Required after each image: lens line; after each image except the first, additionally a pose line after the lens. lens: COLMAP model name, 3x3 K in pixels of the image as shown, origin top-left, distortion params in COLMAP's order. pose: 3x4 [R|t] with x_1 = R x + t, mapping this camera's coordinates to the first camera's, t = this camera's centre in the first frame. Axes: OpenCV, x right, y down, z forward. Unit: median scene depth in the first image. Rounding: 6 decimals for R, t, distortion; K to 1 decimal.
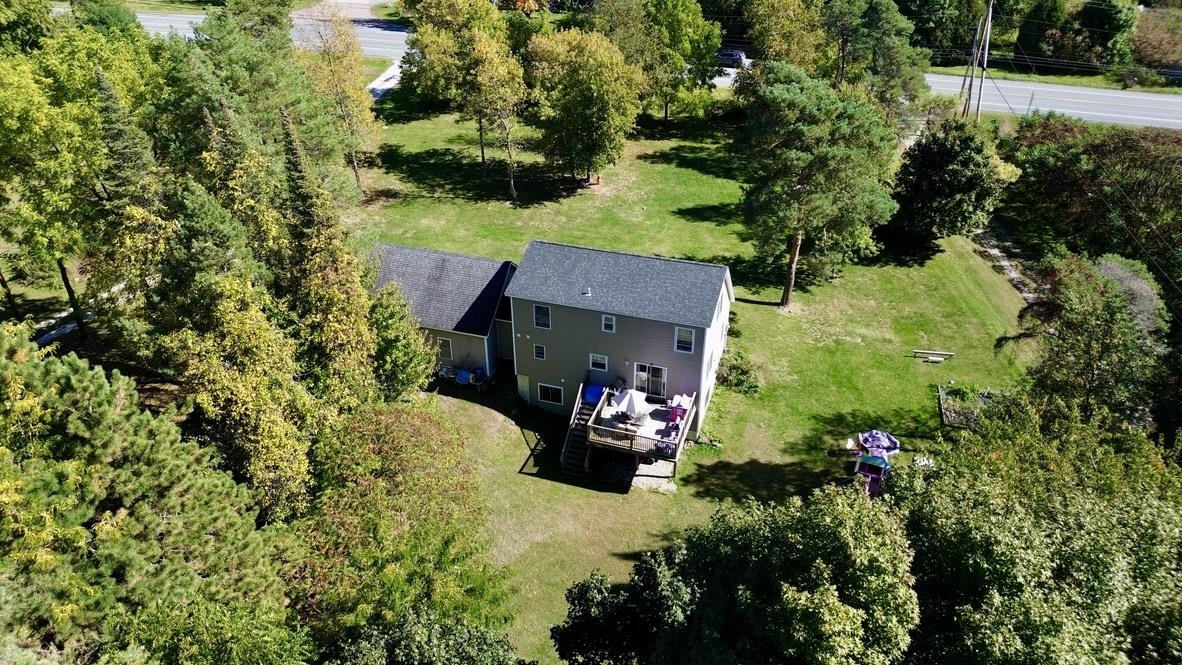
lens RADIAL K [[840.0, 0, 591.3], [0, 840.0, 330.2], [0, 0, 1]] dist [0.071007, -0.054699]
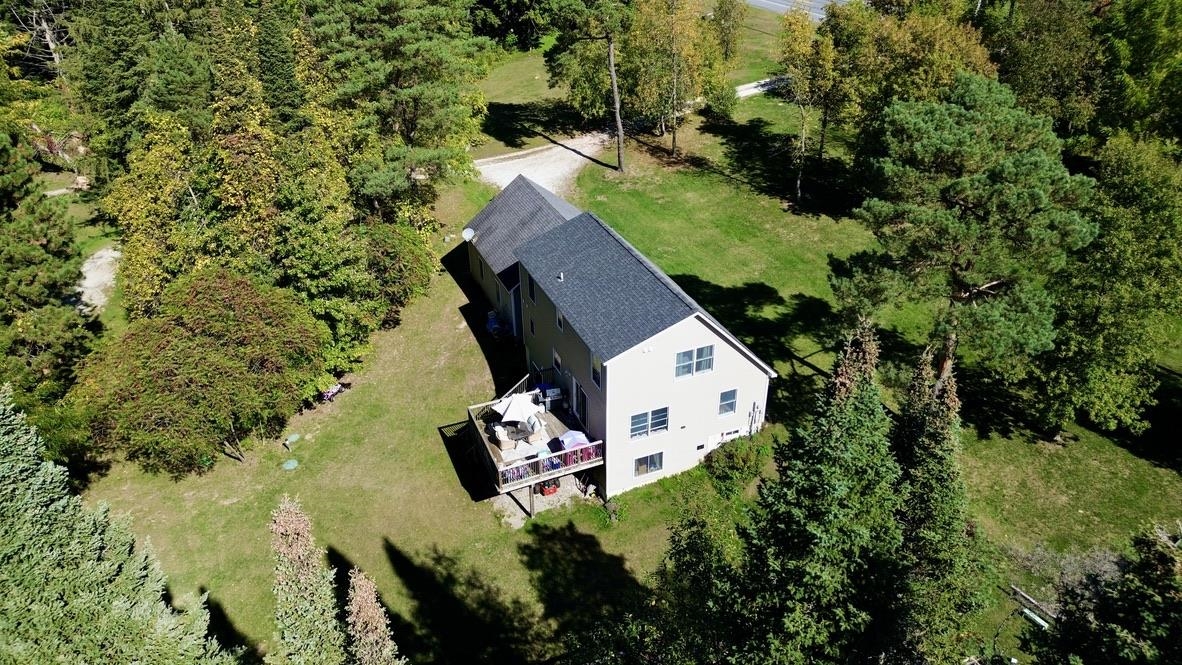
lens RADIAL K [[840.0, 0, 593.5], [0, 840.0, 334.7], [0, 0, 1]] dist [0.071007, -0.054699]
pose [[0.653462, 0.383234, -0.652778, 0.667036], [-0.378197, 0.912313, 0.157009, -0.156596], [0.655709, 0.144279, 0.741100, 0.435847]]
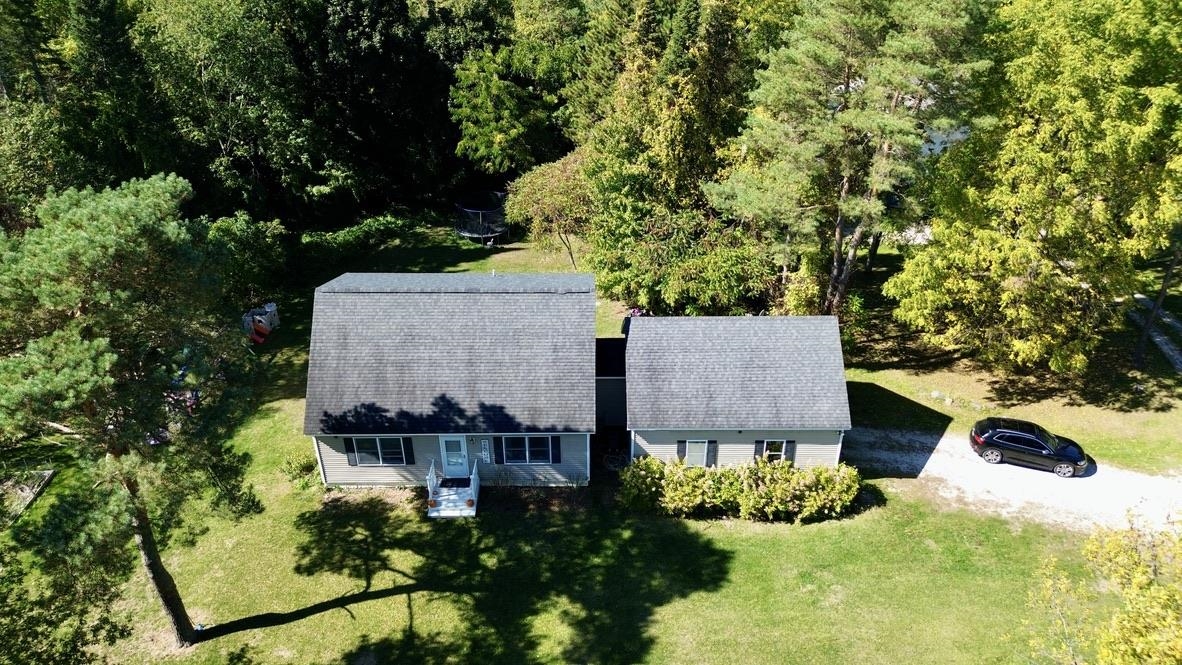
lens RADIAL K [[840.0, 0, 590.7], [0, 840.0, 336.4], [0, 0, 1]] dist [0.071007, -0.054699]
pose [[-0.954149, 0.166620, -0.248671, 0.147030], [-0.141653, 0.480500, 0.865479, -0.832095], [0.263693, 0.861021, -0.434866, 1.580002]]
